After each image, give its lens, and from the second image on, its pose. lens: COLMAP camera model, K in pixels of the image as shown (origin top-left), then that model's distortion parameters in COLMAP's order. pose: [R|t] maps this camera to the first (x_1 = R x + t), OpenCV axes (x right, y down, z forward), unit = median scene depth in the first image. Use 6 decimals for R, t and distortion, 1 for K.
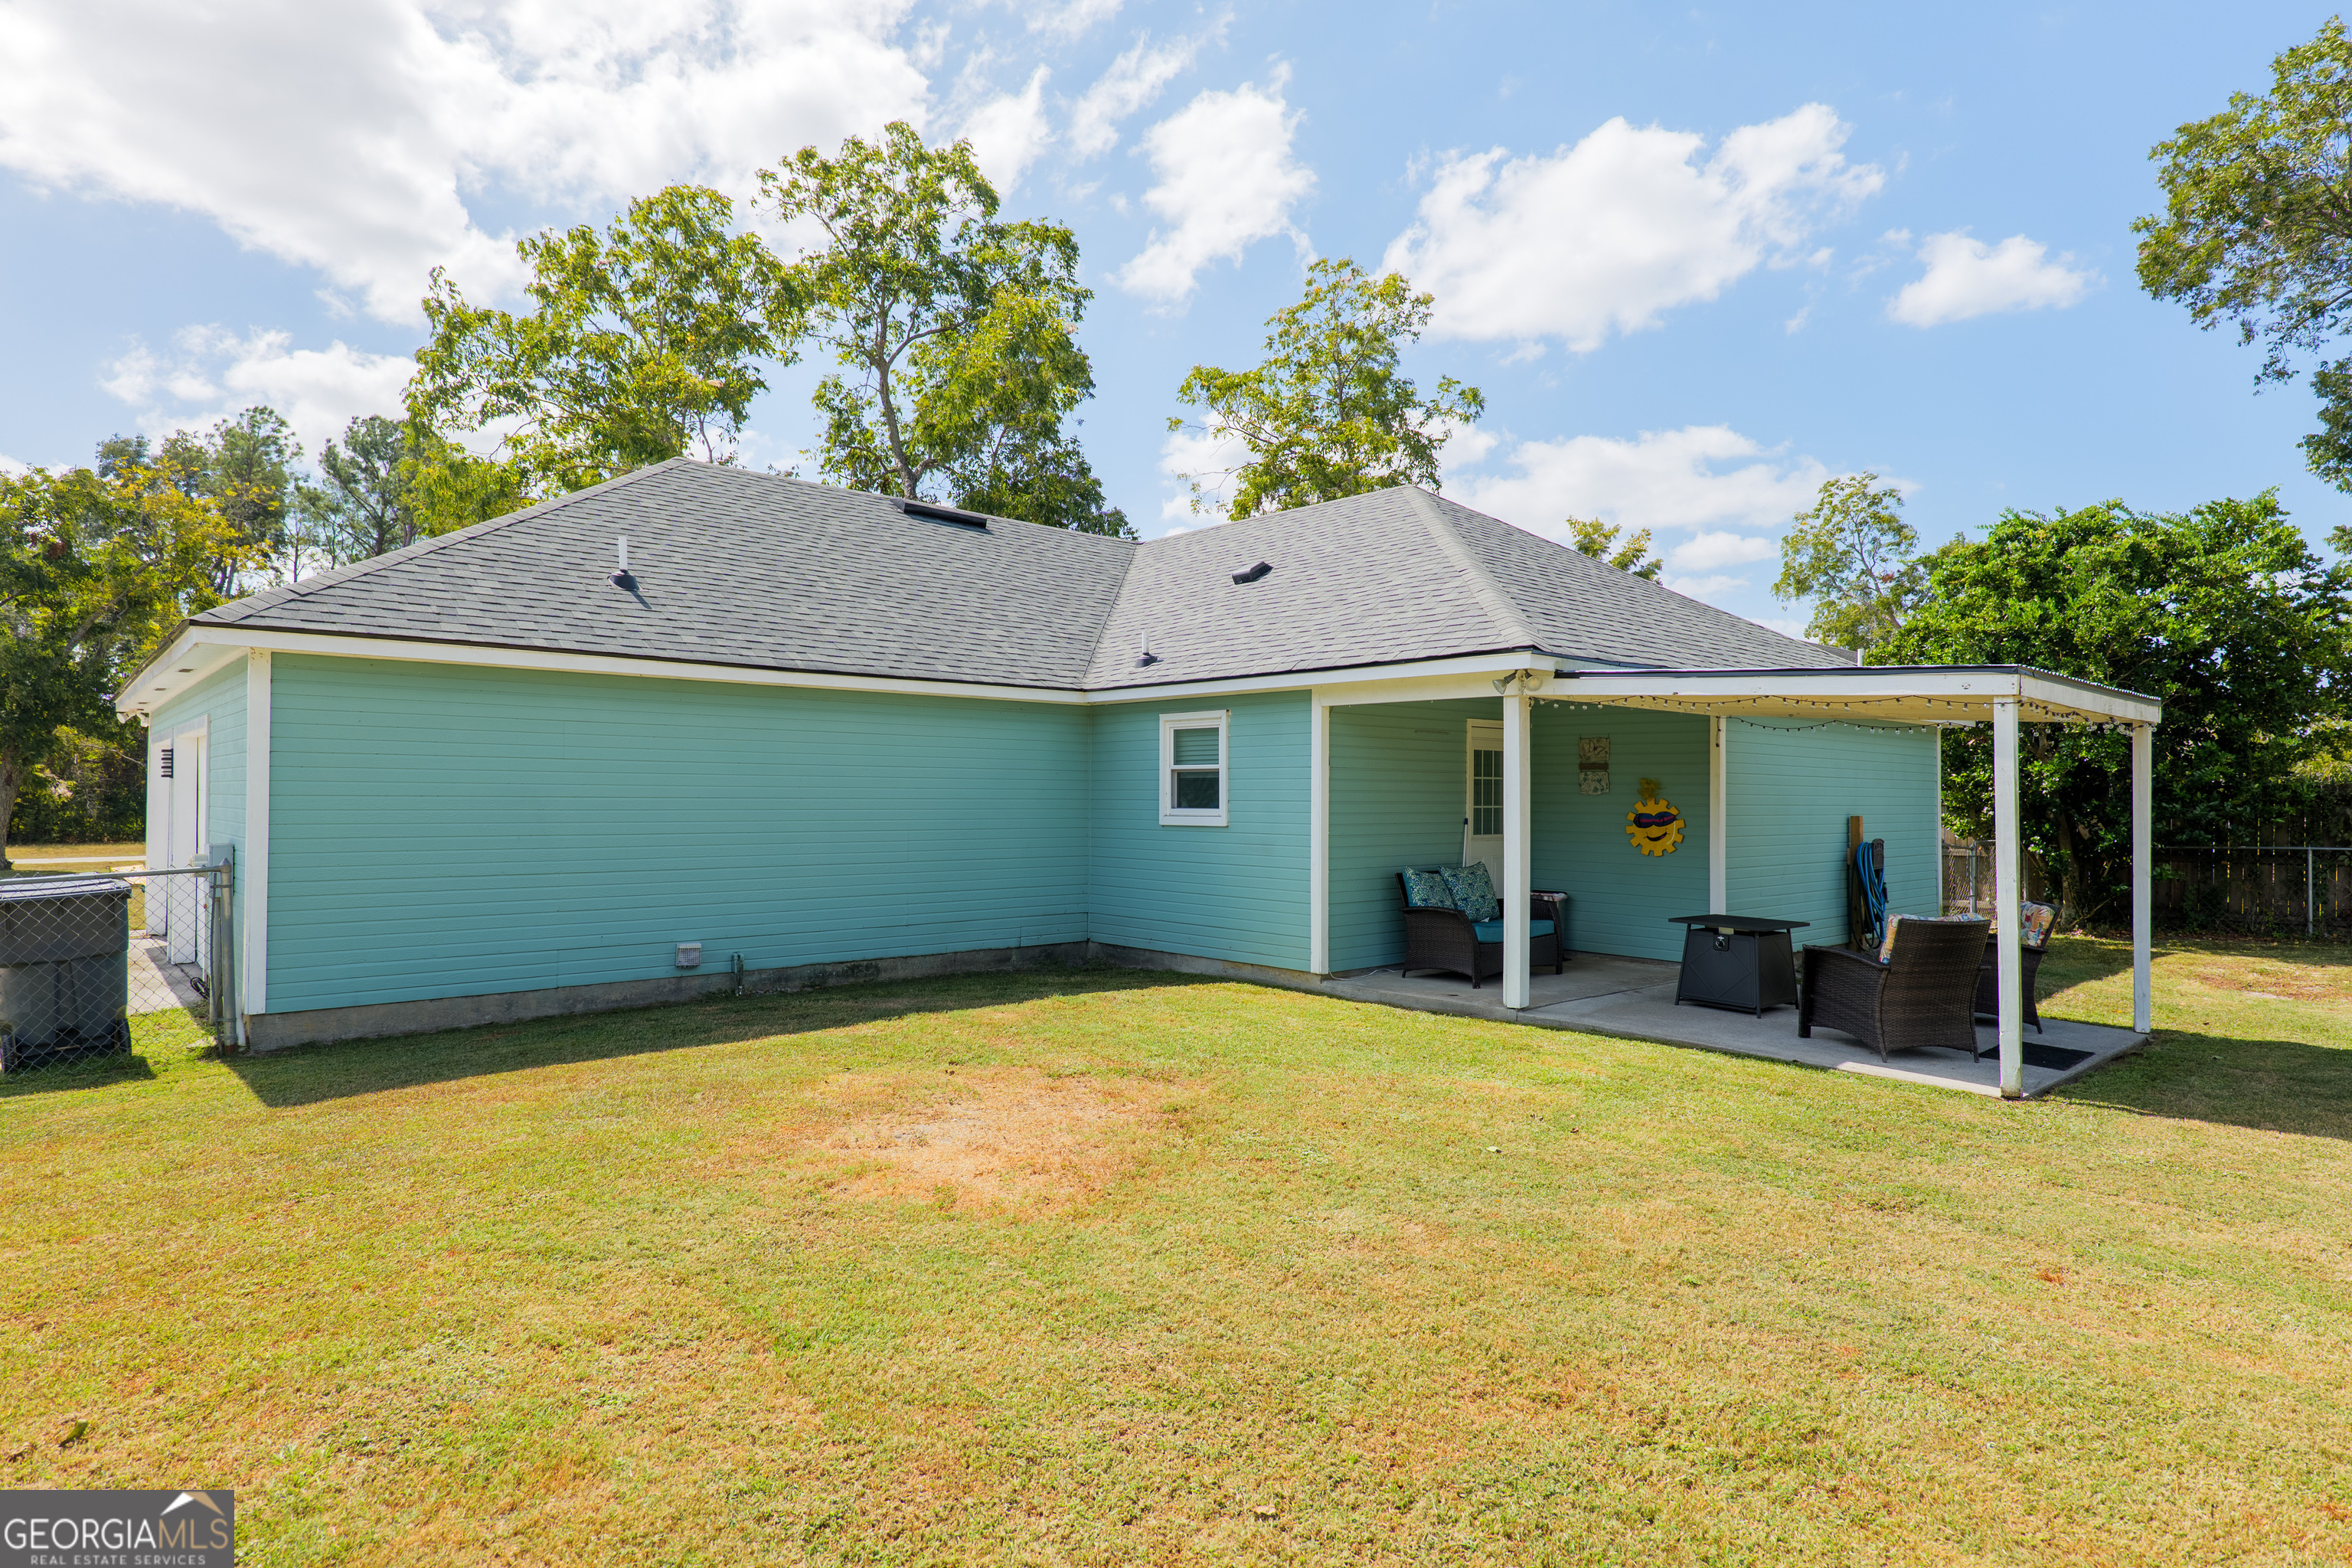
lens RADIAL K [[1282.1, 0, 1174.4], [0, 1282.1, 790.5], [0, 0, 1]] dist [0.001221, 0.000046]
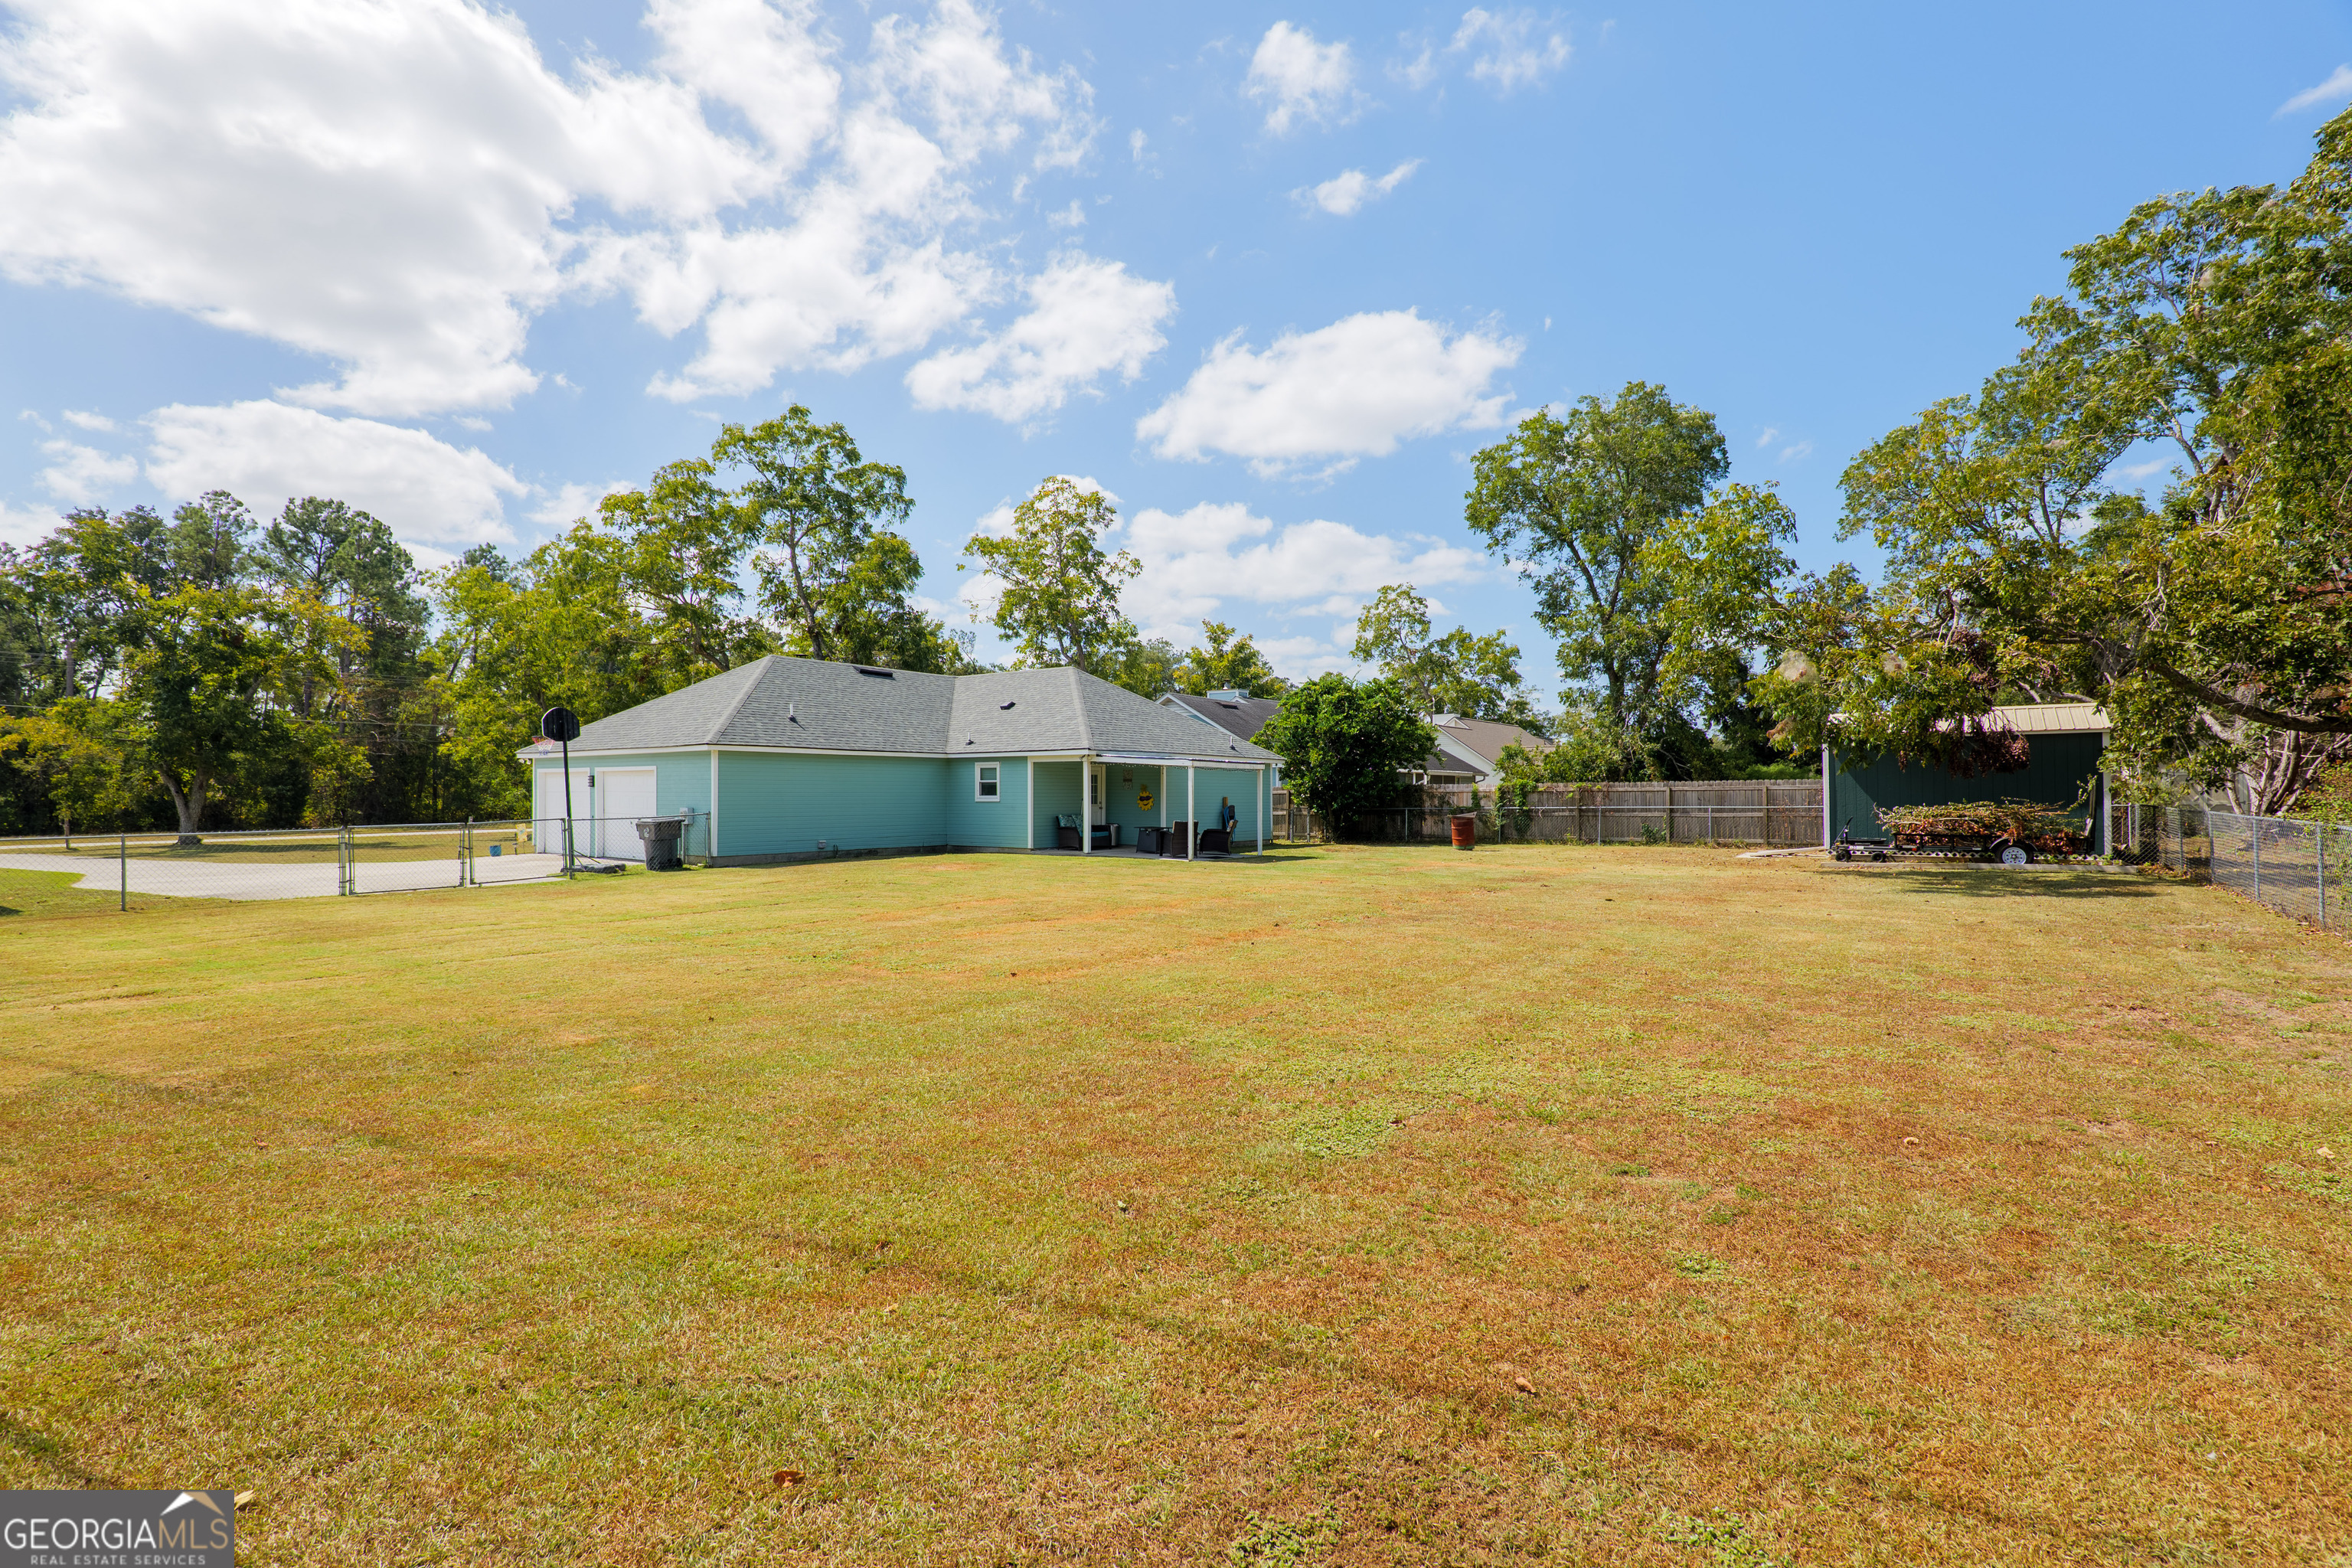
lens RADIAL K [[1081.7, 0, 1172.3], [0, 1081.7, 799.9], [0, 0, 1]] dist [-0.006050, 0.002362]
pose [[0.978412, -0.007991, 0.206507, -0.029634], [0.006008, 0.999930, 0.010225, 0.000577], [-0.206574, -0.008764, 0.978392, -0.535221]]
